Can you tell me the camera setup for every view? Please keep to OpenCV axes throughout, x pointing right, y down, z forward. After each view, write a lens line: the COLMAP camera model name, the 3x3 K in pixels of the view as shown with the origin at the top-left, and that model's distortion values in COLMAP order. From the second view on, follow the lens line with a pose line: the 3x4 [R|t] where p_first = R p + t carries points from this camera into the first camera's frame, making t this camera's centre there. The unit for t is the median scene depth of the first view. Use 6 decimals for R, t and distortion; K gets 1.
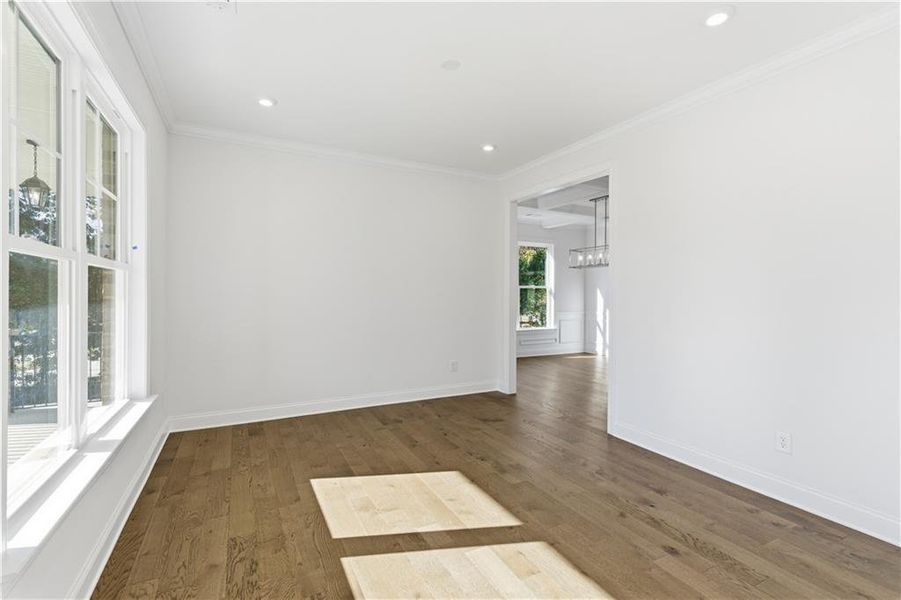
lens RADIAL K [[408.9, 0, 454.7], [0, 408.9, 303.6], [0, 0, 1]] dist [-0.000791, -0.000669]
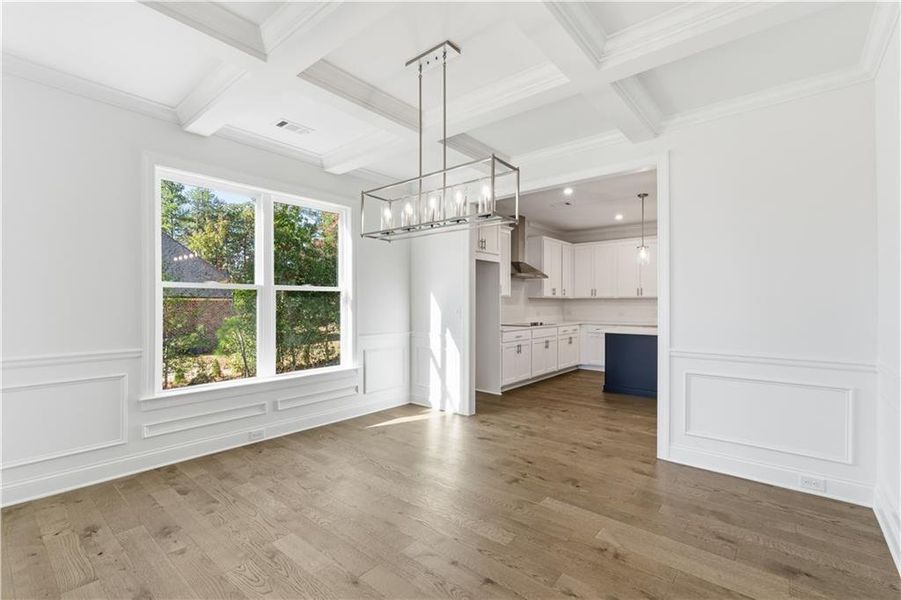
lens RADIAL K [[408.9, 0, 451.2], [0, 408.9, 304.1], [0, 0, 1]] dist [-0.000791, -0.000669]
pose [[0.927589, -0.012387, 0.373396, 0.164933], [0.014903, 0.999882, -0.003853, -0.016906], [-0.373305, 0.009138, 0.927664, 0.465869]]
